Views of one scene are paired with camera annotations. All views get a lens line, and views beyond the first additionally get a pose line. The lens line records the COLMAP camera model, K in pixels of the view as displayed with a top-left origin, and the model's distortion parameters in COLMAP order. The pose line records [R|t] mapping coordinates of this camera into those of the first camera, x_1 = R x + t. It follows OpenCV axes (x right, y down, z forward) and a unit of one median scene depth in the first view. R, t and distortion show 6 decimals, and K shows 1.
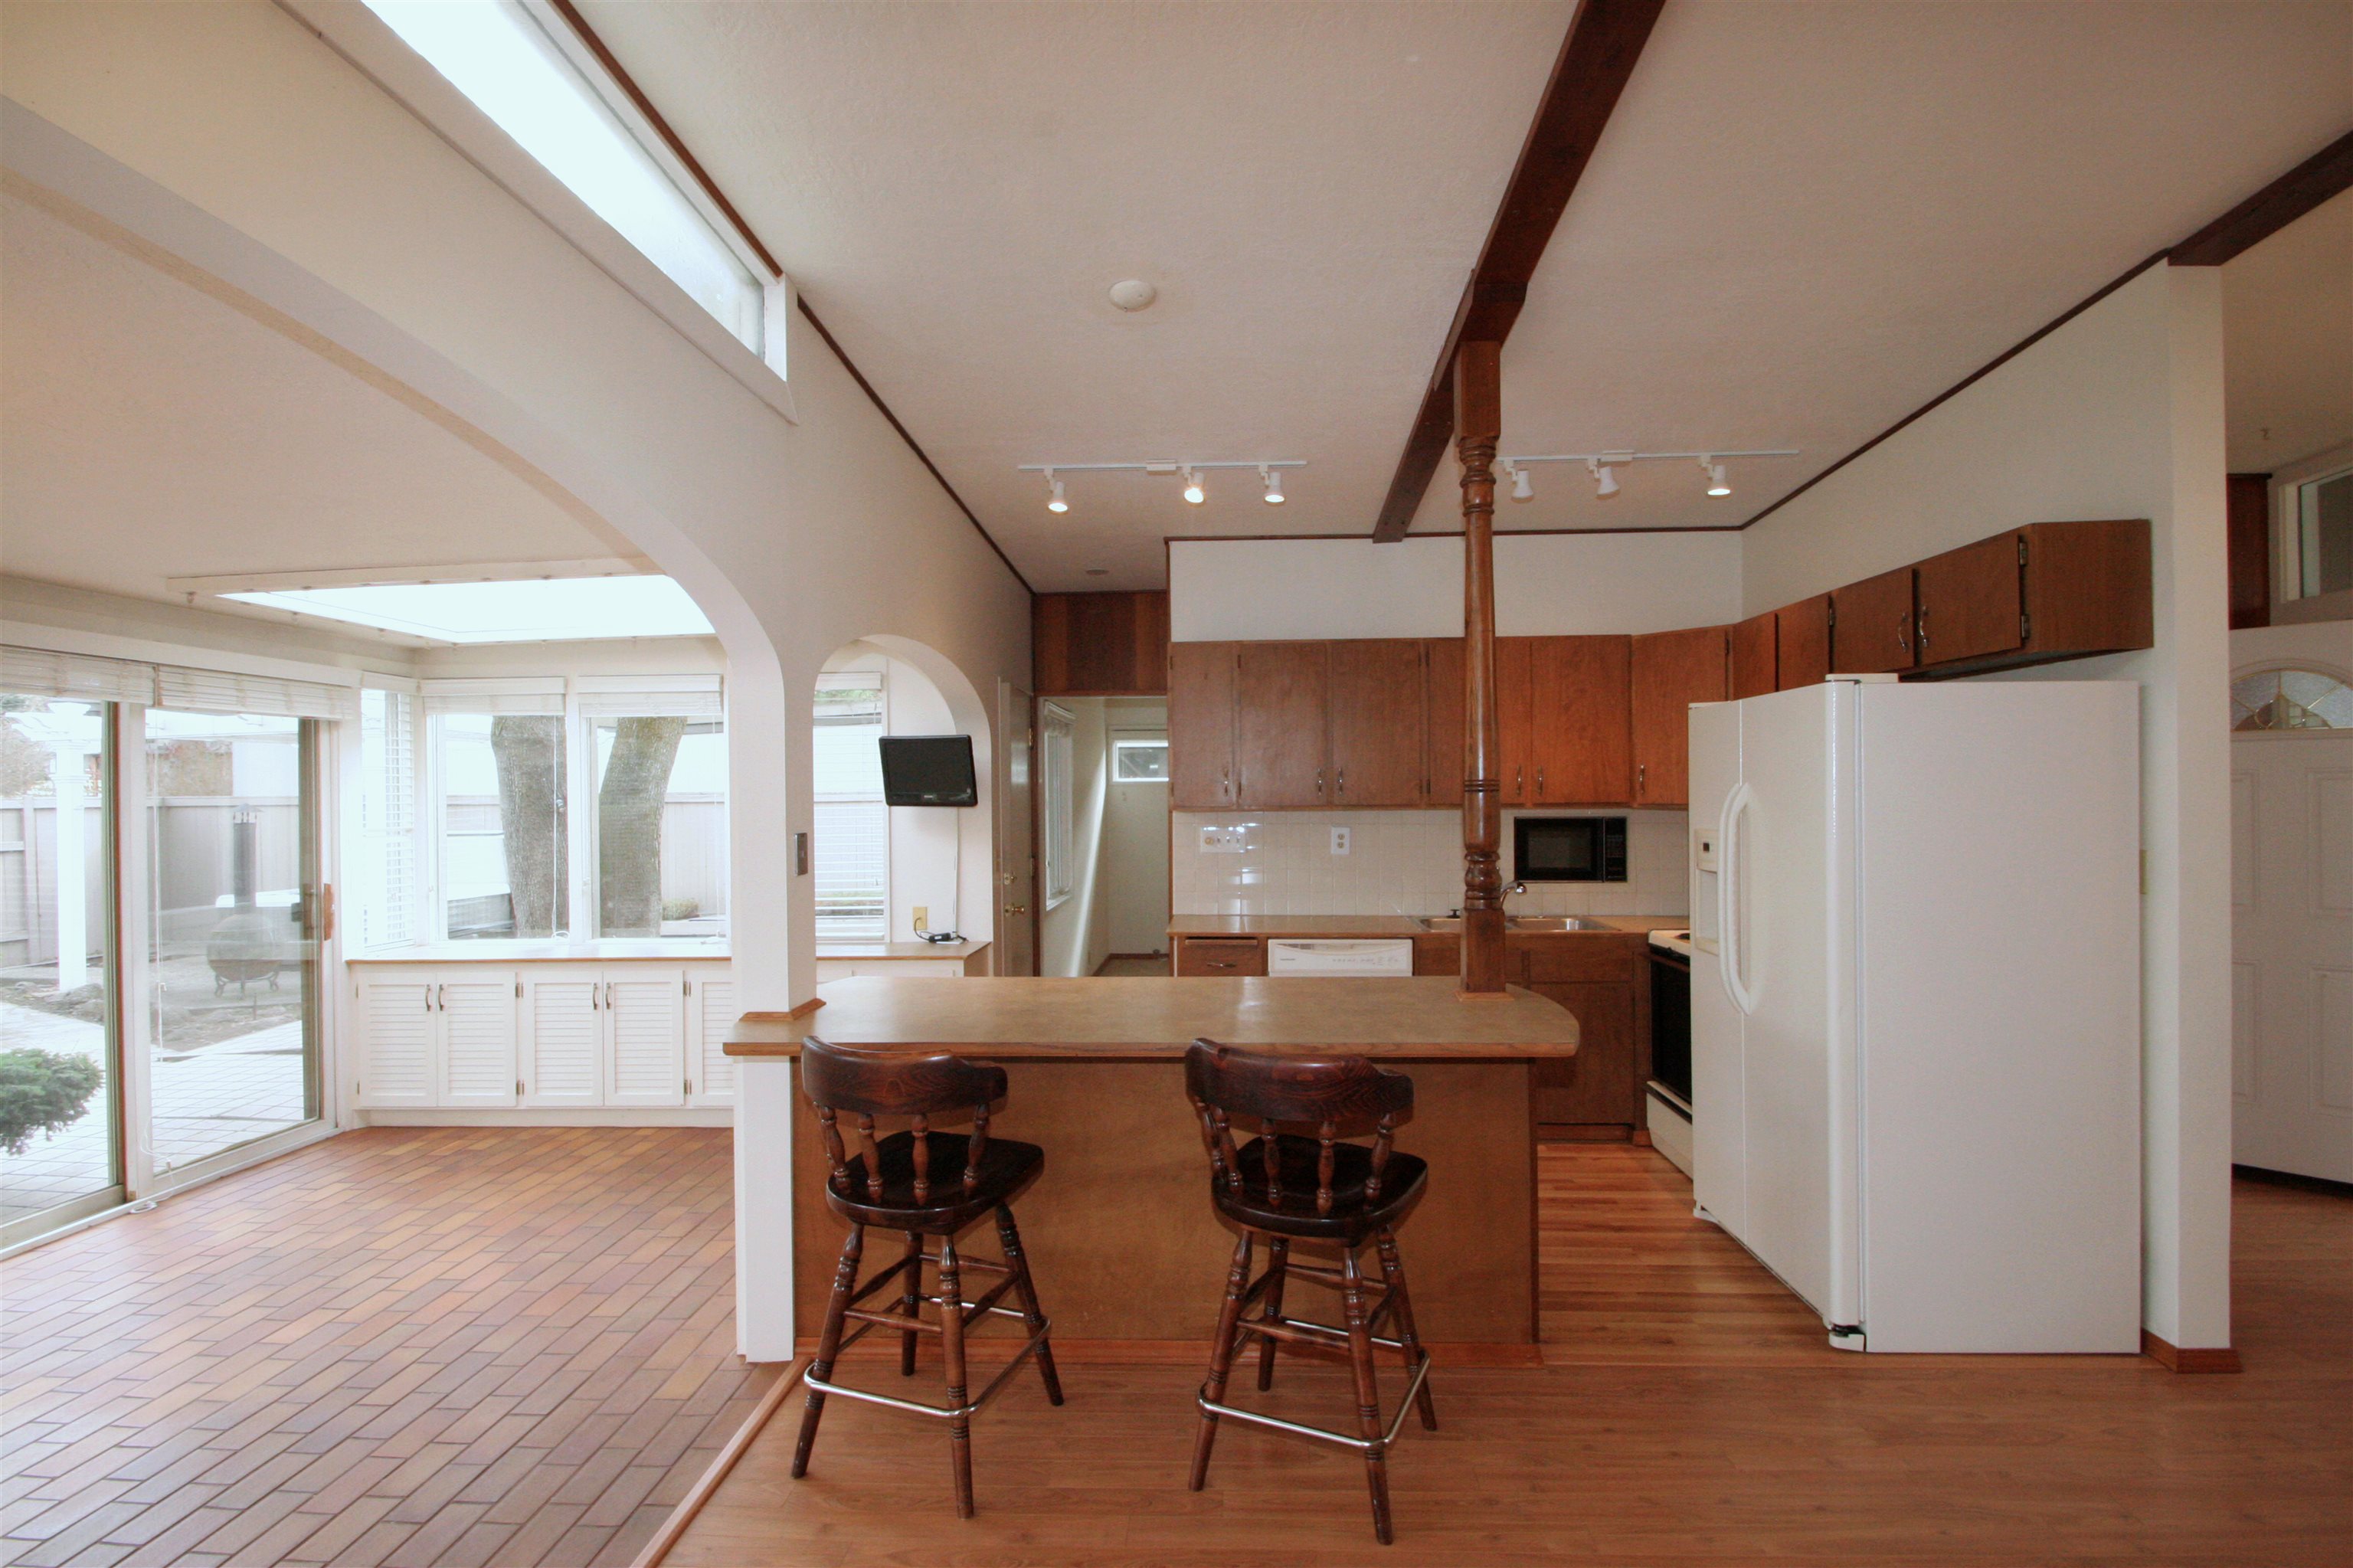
lens RADIAL K [[1079.7, 0, 1183.2], [0, 1079.7, 796.1], [0, 0, 1]] dist [0.010908, -0.014542]
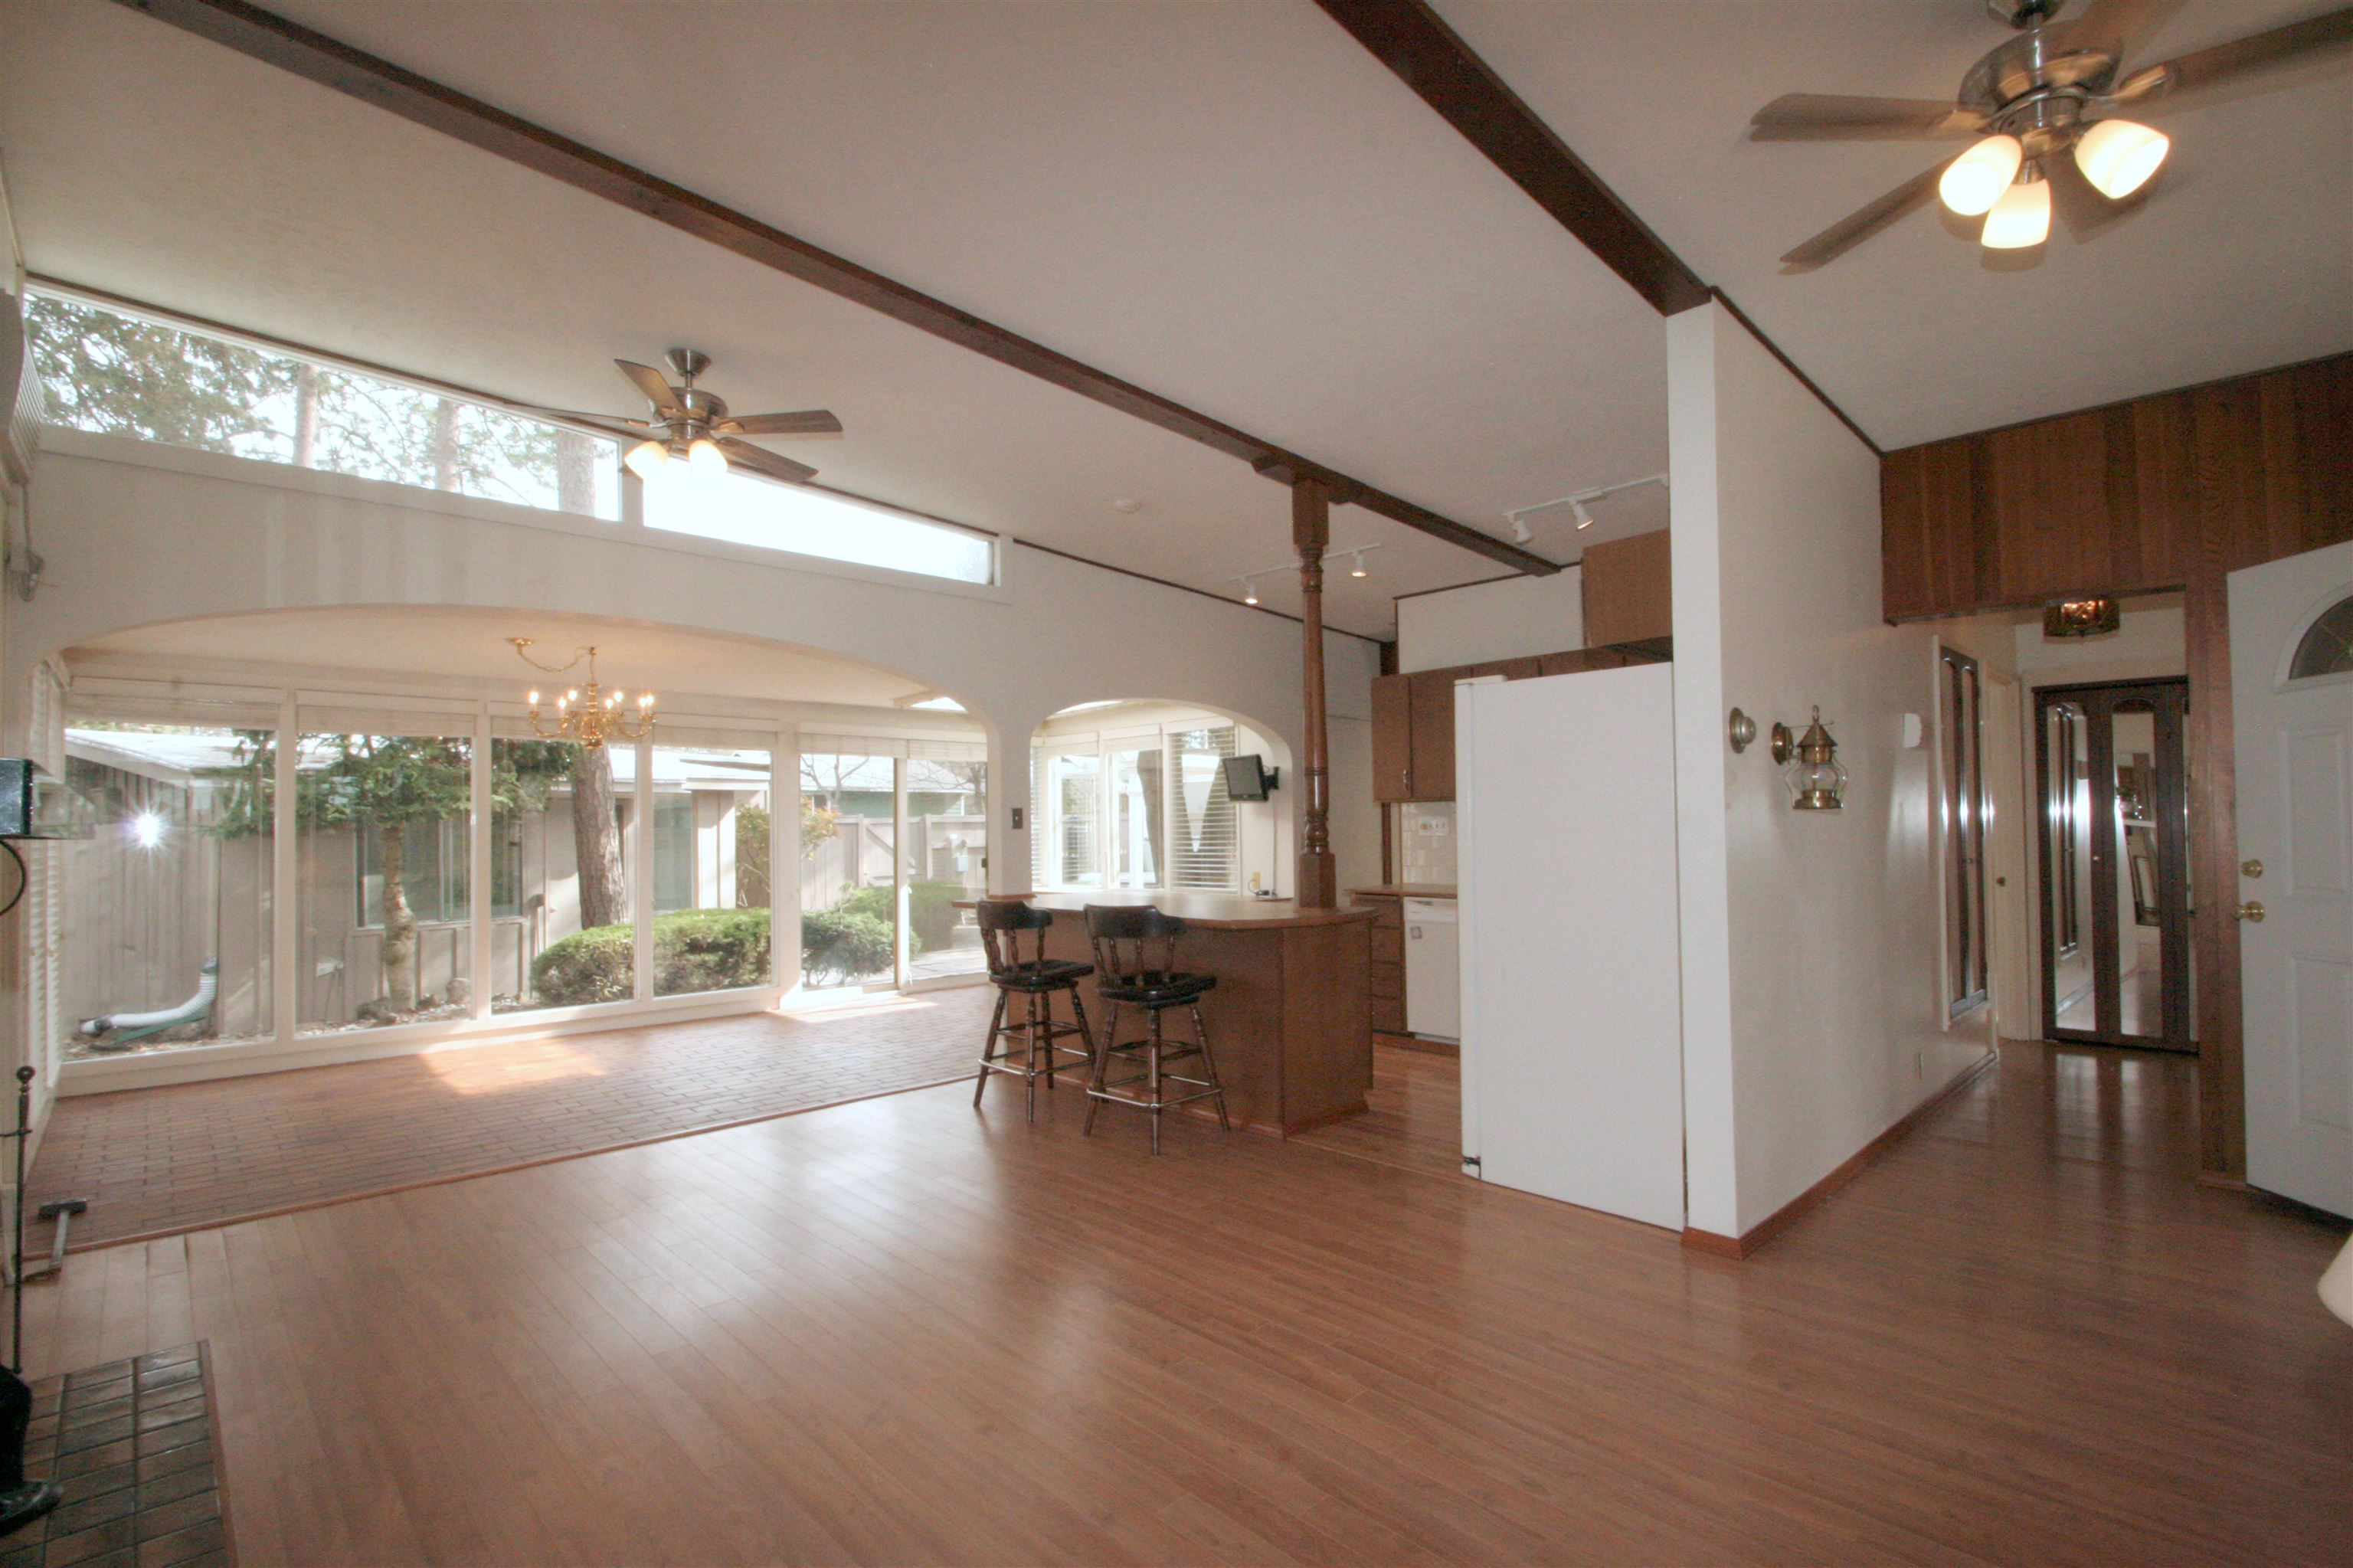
lens RADIAL K [[1091.5, 0, 1210.2], [0, 1091.5, 796.5], [0, 0, 1]] dist [0.006099, -0.013619]
pose [[0.729630, -0.018266, -0.683598, 0.764412], [0.002103, 0.999698, -0.024467, 0.038582], [0.683839, 0.016415, 0.729448, -0.136832]]
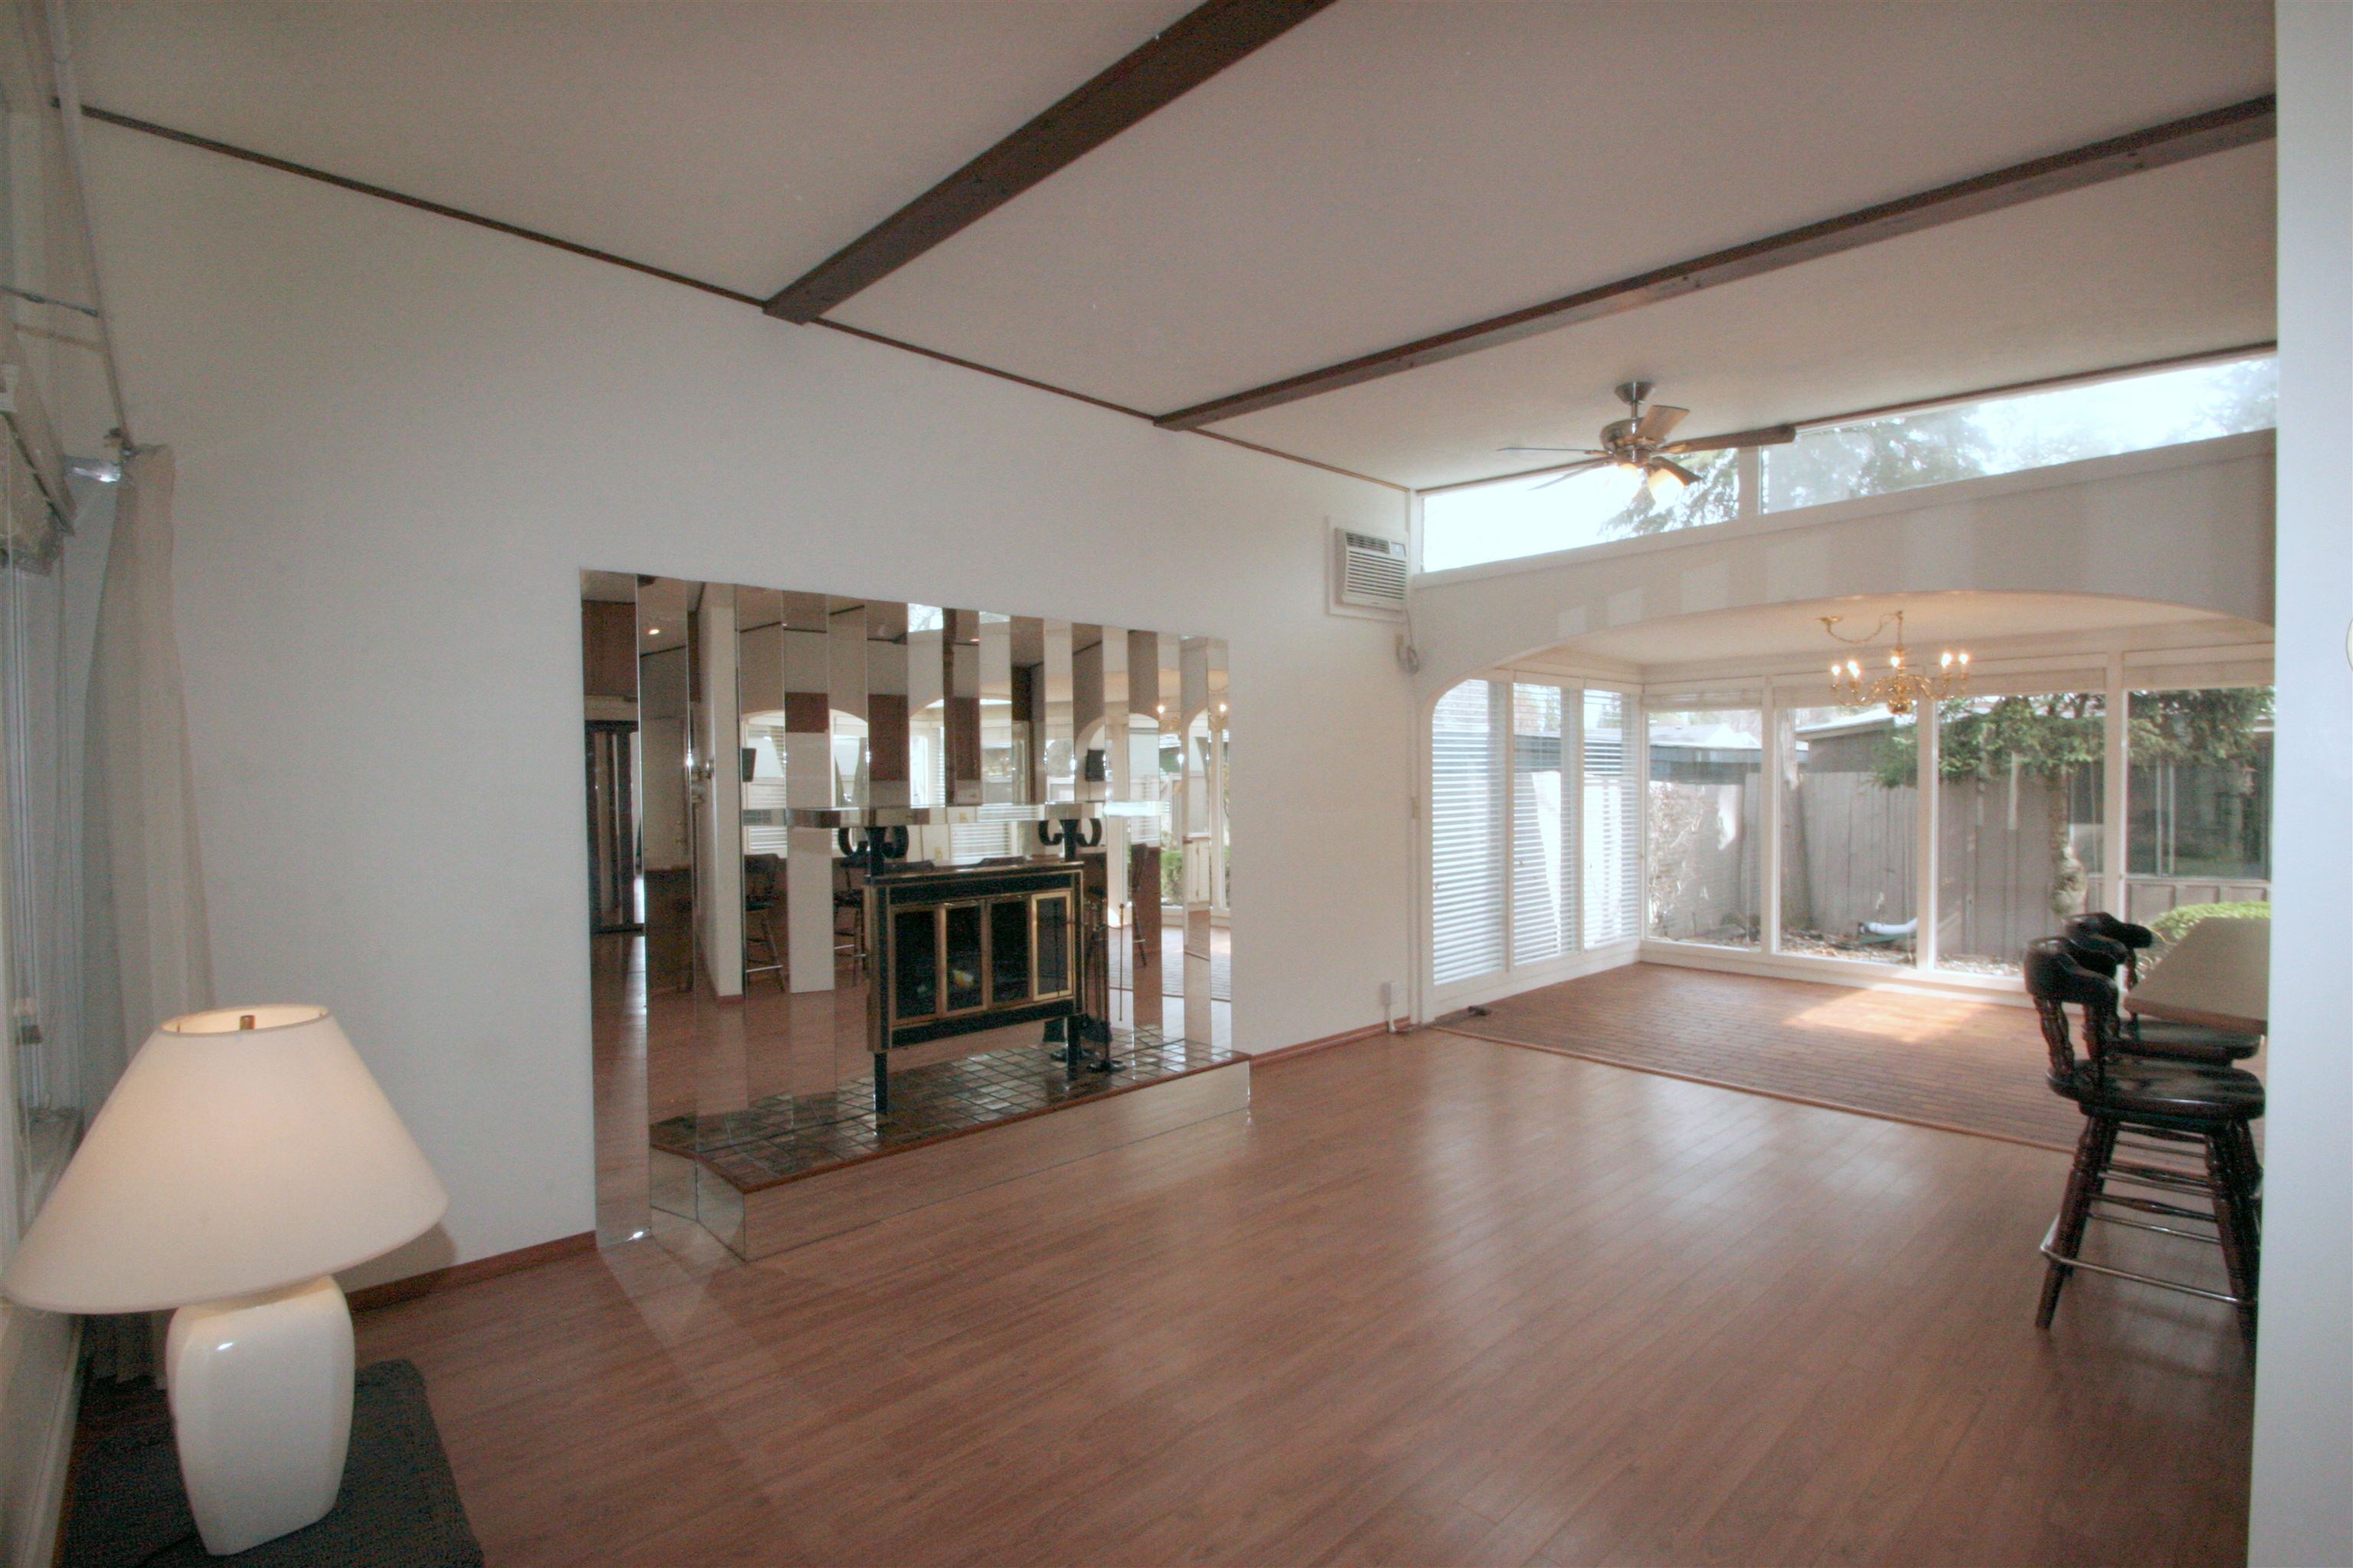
lens RADIAL K [[1079.7, 0, 1183.2], [0, 1079.7, 796.1], [0, 0, 1]] dist [0.010908, -0.014542]
pose [[-0.705196, 0.028744, -0.708429, 0.844380], [0.012528, 0.999527, 0.028085, 0.002720], [0.708902, 0.010930, -0.705223, 0.544402]]
